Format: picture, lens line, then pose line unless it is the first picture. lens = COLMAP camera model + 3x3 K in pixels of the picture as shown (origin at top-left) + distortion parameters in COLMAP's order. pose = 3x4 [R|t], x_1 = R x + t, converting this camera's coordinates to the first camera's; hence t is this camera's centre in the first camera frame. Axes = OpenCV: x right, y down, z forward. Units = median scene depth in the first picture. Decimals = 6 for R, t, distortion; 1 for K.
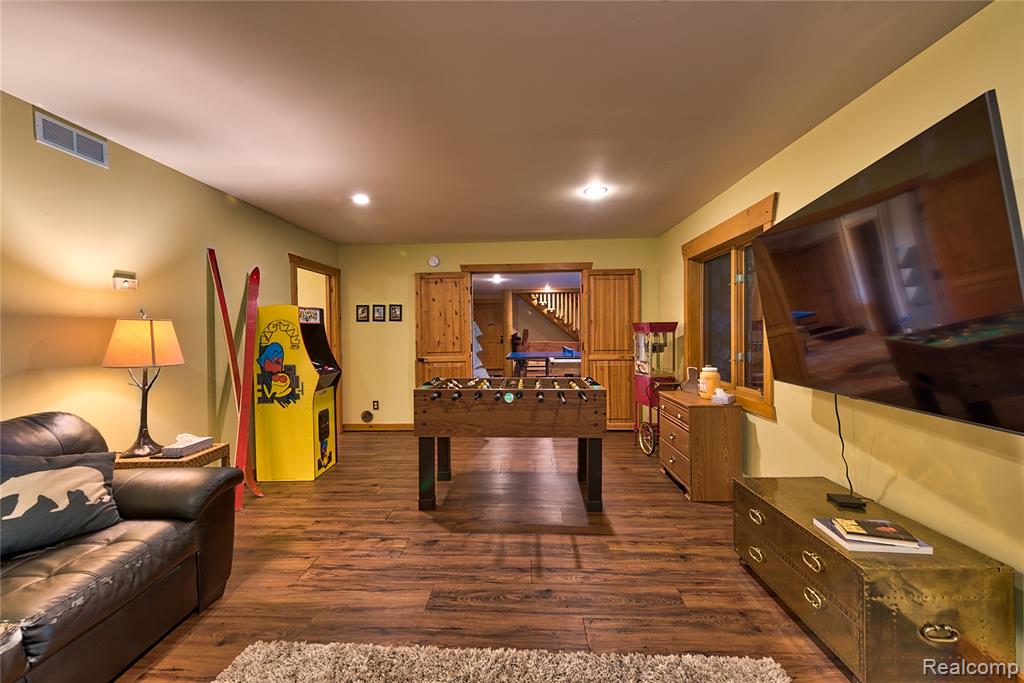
lens RADIAL K [[412.4, 0, 510.1], [0, 412.4, 340.5], [0, 0, 1]] dist [0.008303, -0.001668]
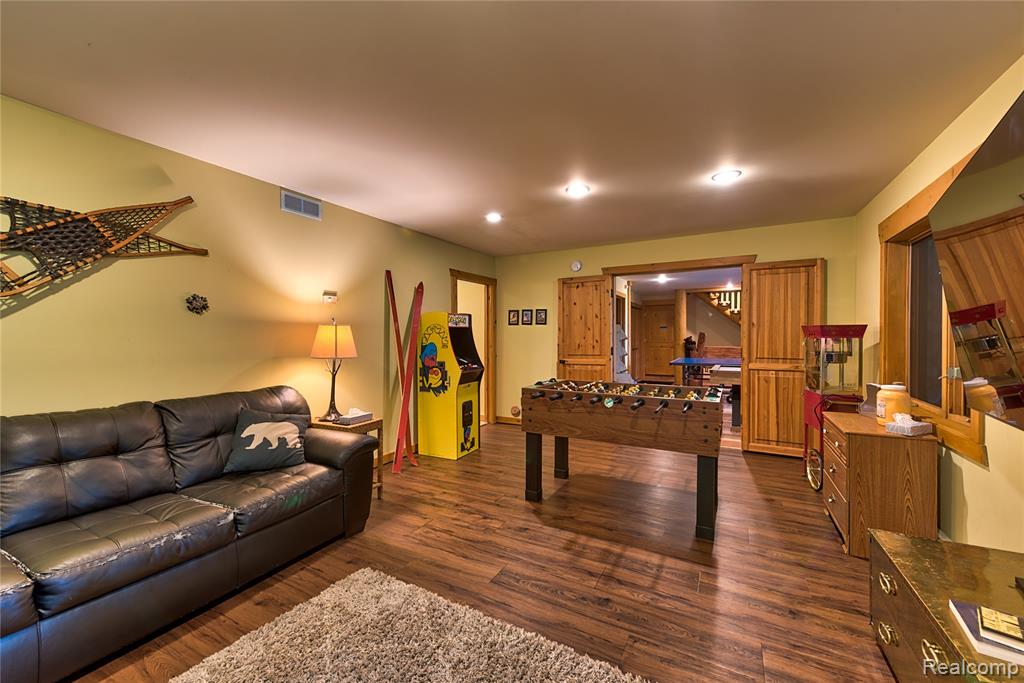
lens RADIAL K [[412.4, 0, 502.2], [0, 412.4, 341.1], [0, 0, 1]] dist [0.008303, -0.001668]
pose [[0.892386, 0.014336, -0.451044, 0.207093], [-0.016552, 0.999863, -0.000969, -0.002499], [0.450969, 0.008331, 0.892501, 0.003859]]
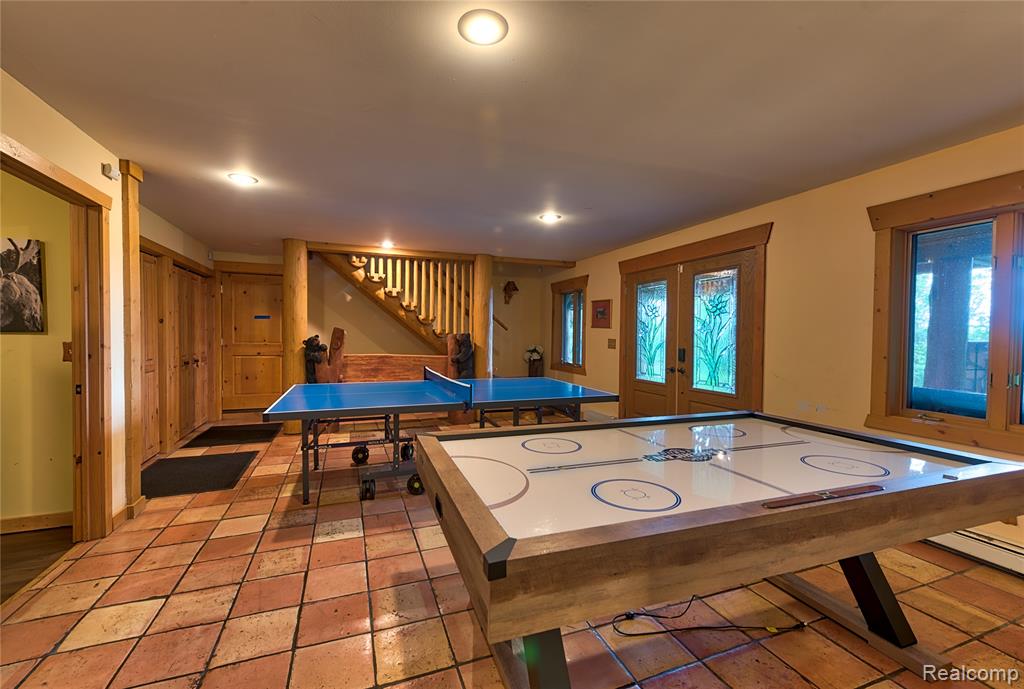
lens RADIAL K [[412.4, 0, 511.0], [0, 412.4, 348.5], [0, 0, 1]] dist [0.008303, -0.001668]
pose [[0.911691, 0.008759, 0.410783, 0.090899], [-0.013972, 0.999855, 0.009689, -0.043876], [-0.410639, -0.014573, 0.911682, 1.817199]]
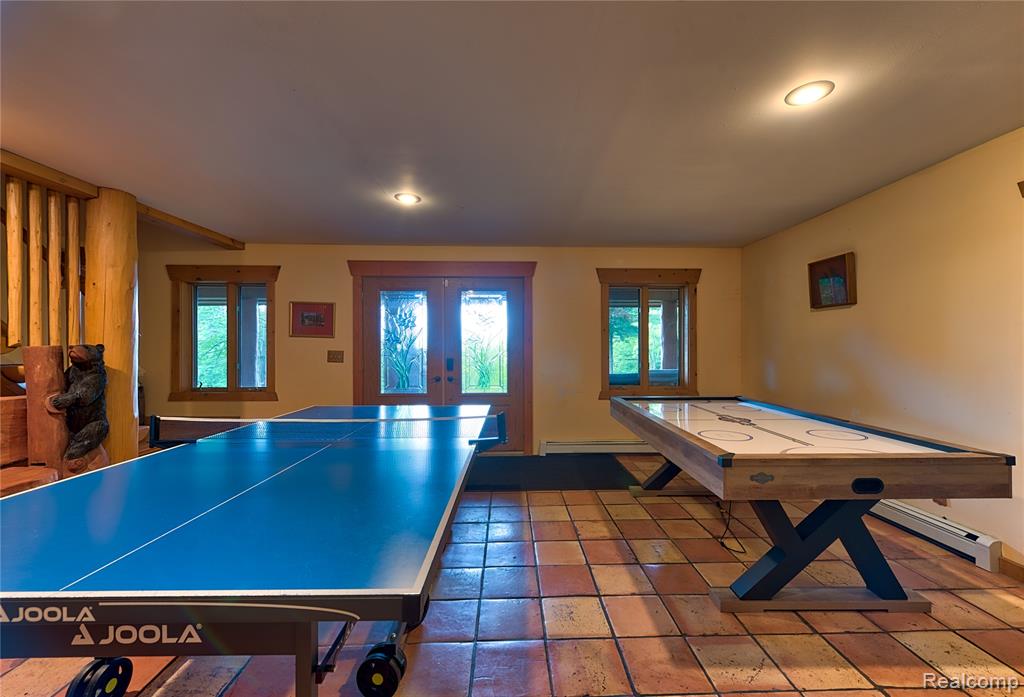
lens RADIAL K [[410.1, 0, 514.1], [0, 410.1, 349.8], [0, 0, 1]] dist [0.008775, -0.000133]
pose [[-0.078142, 0.010016, 0.996892, -0.314969], [0.021739, 0.999729, -0.008340, -0.050622], [-0.996705, 0.021020, -0.078338, 2.785973]]
